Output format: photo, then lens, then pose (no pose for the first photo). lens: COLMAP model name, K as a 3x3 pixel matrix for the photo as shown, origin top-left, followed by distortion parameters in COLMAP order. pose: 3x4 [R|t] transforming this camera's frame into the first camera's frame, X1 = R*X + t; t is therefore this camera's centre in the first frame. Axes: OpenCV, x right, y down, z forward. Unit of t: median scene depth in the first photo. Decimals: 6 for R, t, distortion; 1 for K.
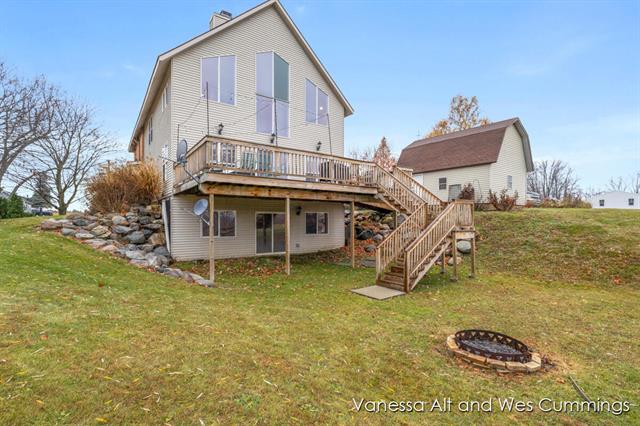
lens RADIAL K [[303.5, 0, 320.0], [0, 303.5, 213.0], [0, 0, 1]] dist [0.002268, 0.000617]
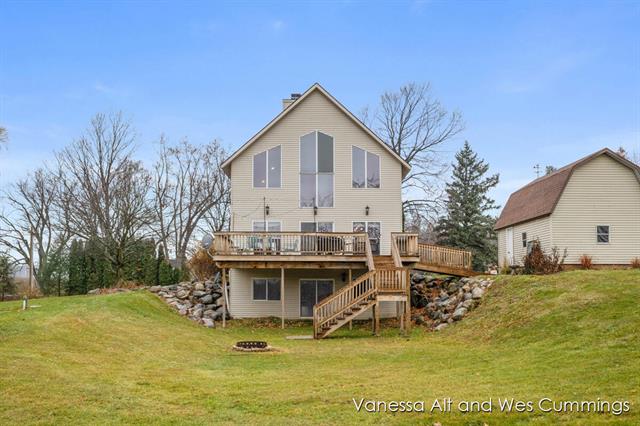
lens RADIAL K [[510.8, 0, 319.4], [0, 510.8, 244.5], [0, 0, 1]] dist [-0.001316, -0.000721]
pose [[0.827126, -0.049270, -0.559852, 1.067135], [0.014149, 0.997660, -0.066896, -0.004655], [0.561838, 0.047410, 0.825888, -0.601623]]
